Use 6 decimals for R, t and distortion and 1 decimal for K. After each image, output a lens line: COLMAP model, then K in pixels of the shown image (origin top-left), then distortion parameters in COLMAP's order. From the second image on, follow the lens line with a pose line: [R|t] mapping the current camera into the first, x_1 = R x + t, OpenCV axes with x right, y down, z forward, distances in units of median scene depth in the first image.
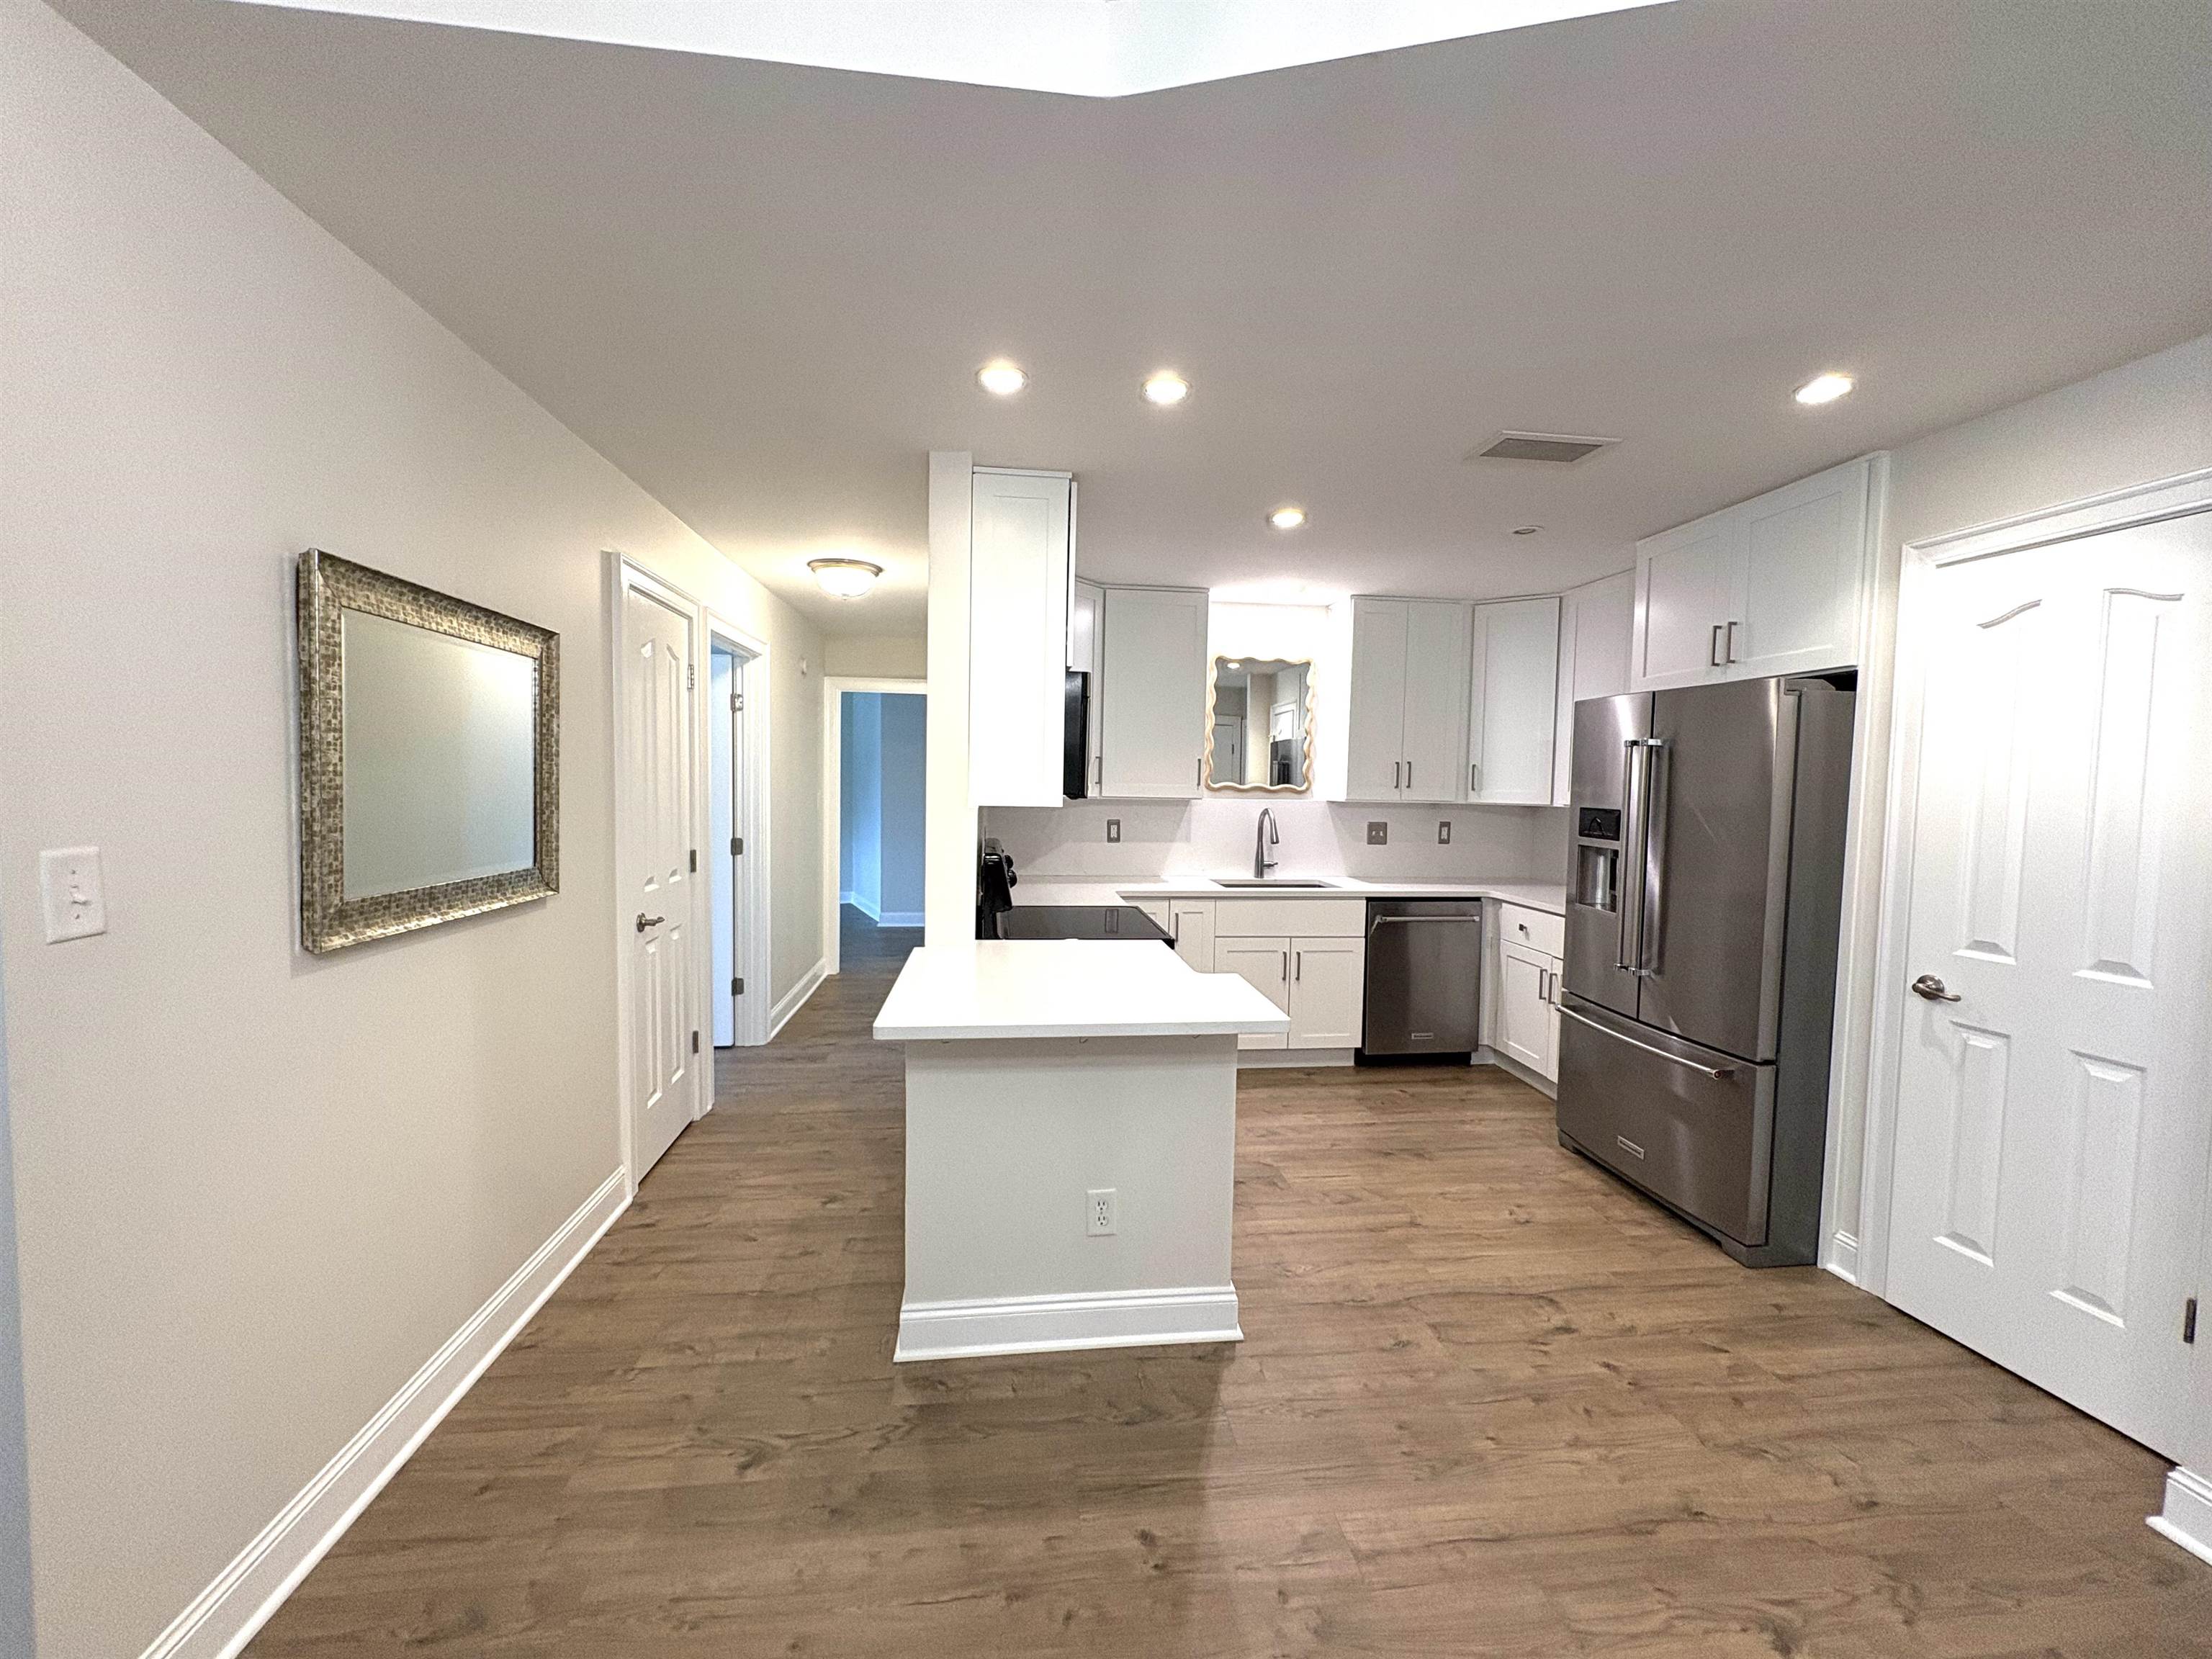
lens RADIAL K [[880.4, 0, 1102.4], [0, 880.4, 826.1], [0, 0, 1]] dist [0.000378, -0.000270]
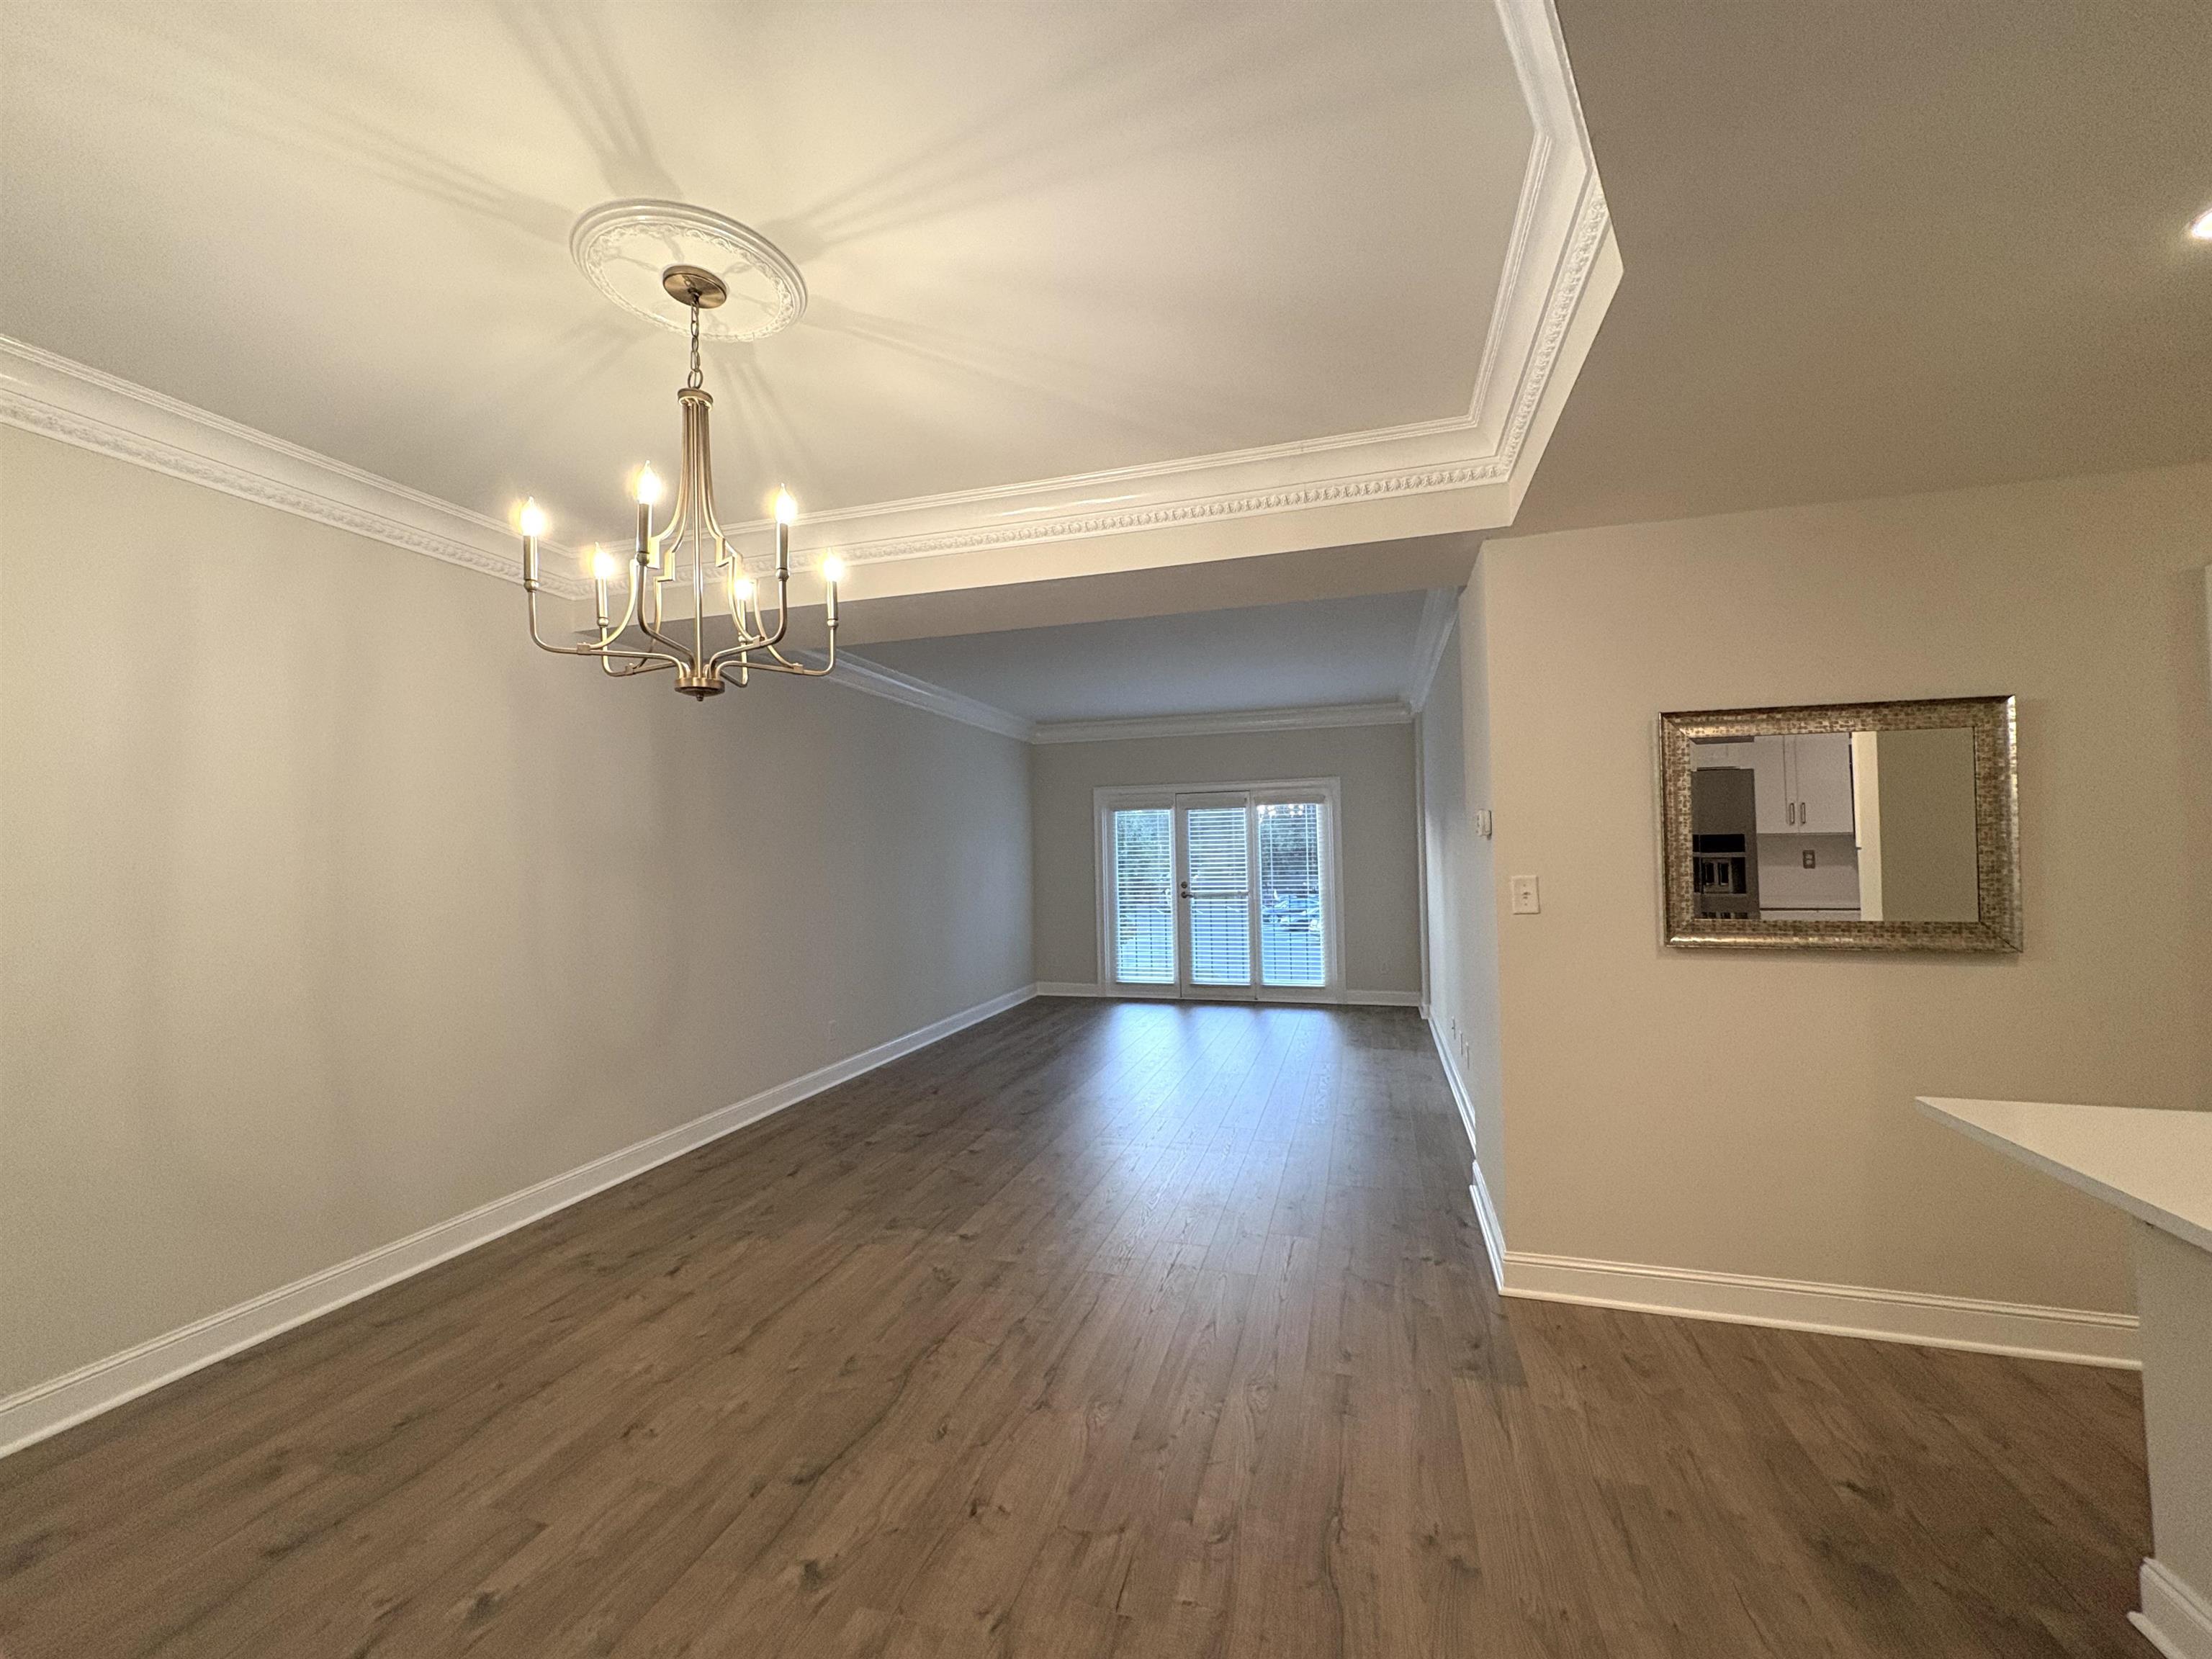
lens RADIAL K [[880.4, 0, 1102.4], [0, 880.4, 826.1], [0, 0, 1]] dist [0.000378, -0.000270]
pose [[-0.399629, -0.040434, -0.915785, 1.082313], [-0.039732, 0.998852, -0.026763, 0.001424], [0.915815, 0.025691, -0.400777, 0.661422]]
